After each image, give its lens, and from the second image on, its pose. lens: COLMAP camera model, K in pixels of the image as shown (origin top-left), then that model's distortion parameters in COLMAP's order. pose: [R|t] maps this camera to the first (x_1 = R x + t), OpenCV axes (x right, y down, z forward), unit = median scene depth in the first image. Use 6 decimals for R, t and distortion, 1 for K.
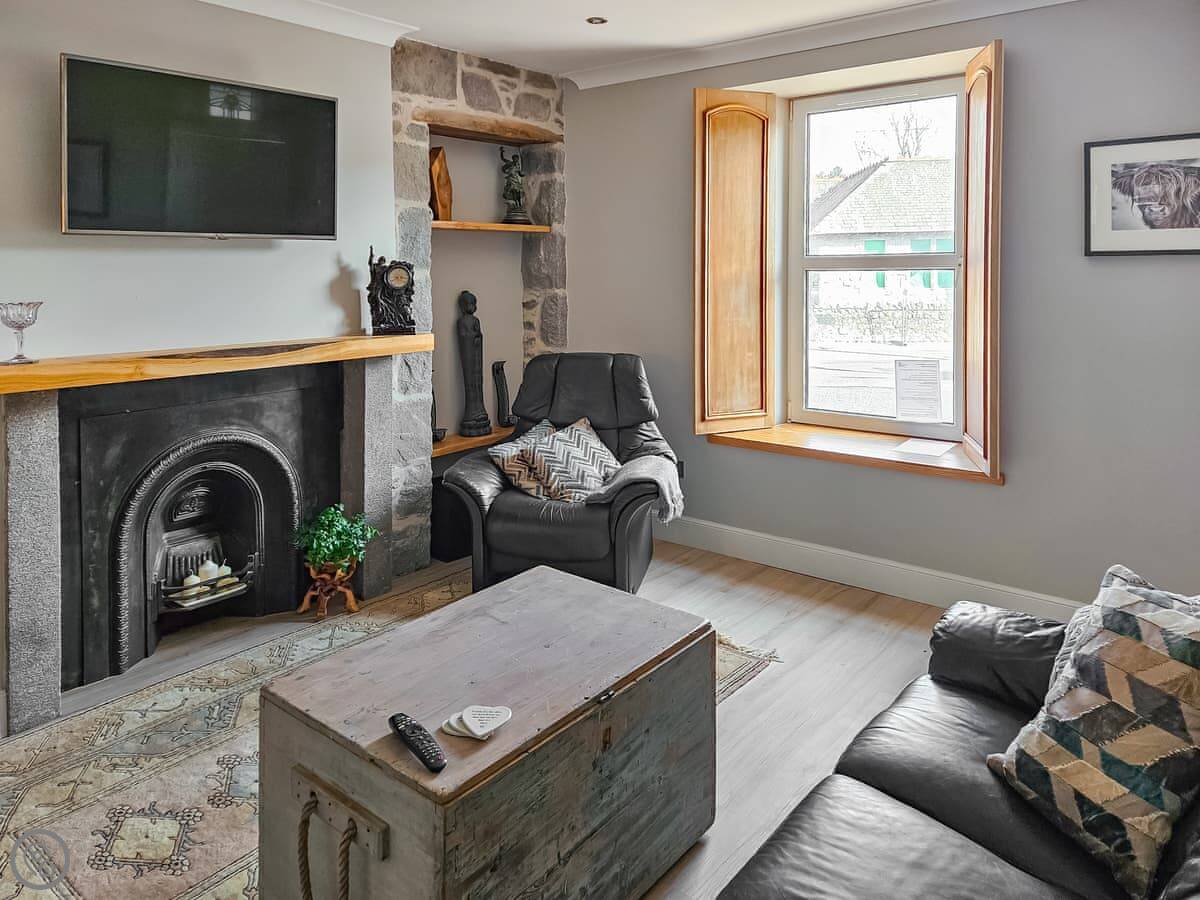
lens RADIAL K [[826.5, 0, 597.1], [0, 826.5, 407.2], [0, 0, 1]] dist [0.094006, -0.086362]
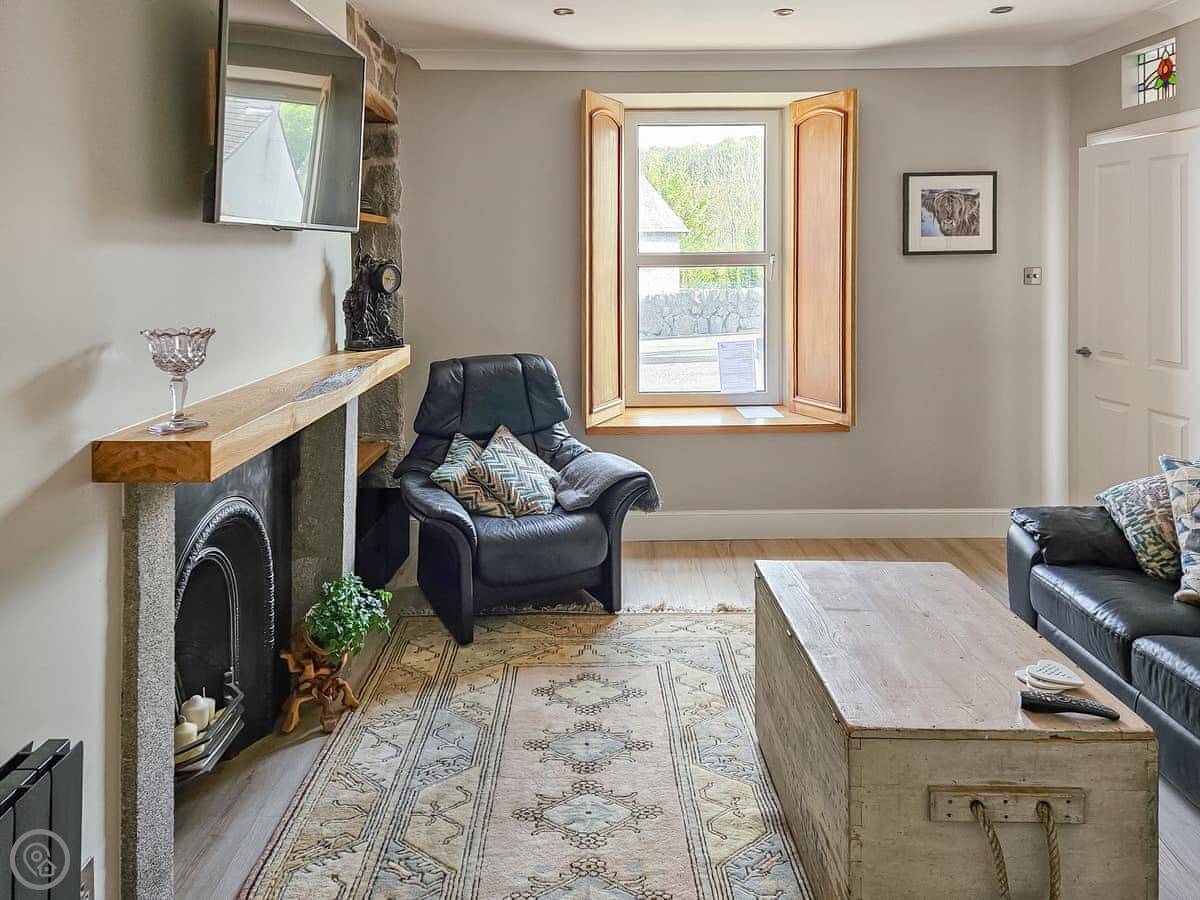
lens RADIAL K [[839.0, 0, 601.9], [0, 839.0, 381.3], [0, 0, 1]] dist [0.093091, -0.067325]
pose [[0.767124, -0.094808, 0.634454, -0.585523], [0.110150, 0.993797, 0.015323, -0.043205], [-0.631971, 0.058130, 0.772809, 0.218812]]
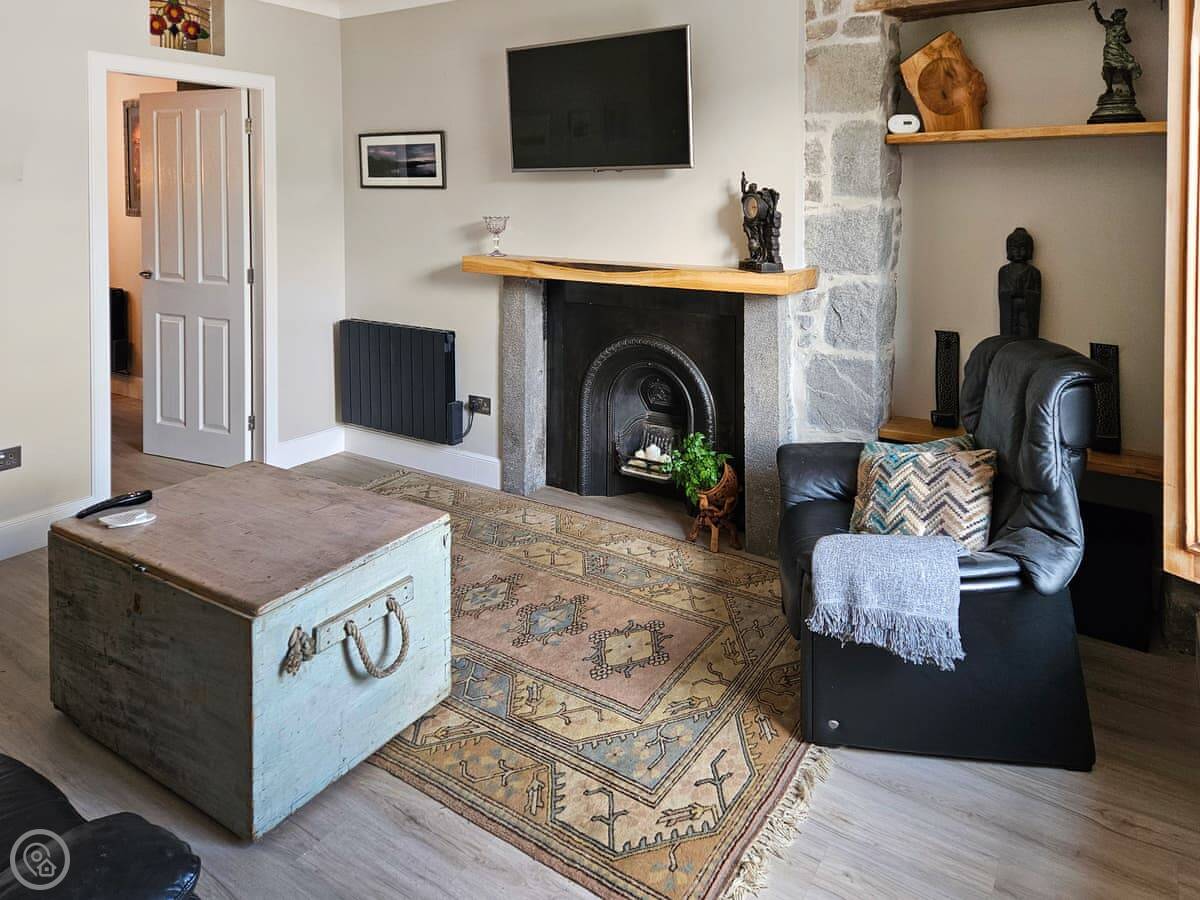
lens RADIAL K [[801.6, 0, 605.5], [0, 801.6, 313.5], [0, 0, 1]] dist [-0.000280, -0.001383]
pose [[0.105036, 0.154494, -0.982394, 0.562177], [-0.165671, 0.976773, 0.135897, -0.127571], [0.980571, 0.148481, 0.128192, 0.717929]]
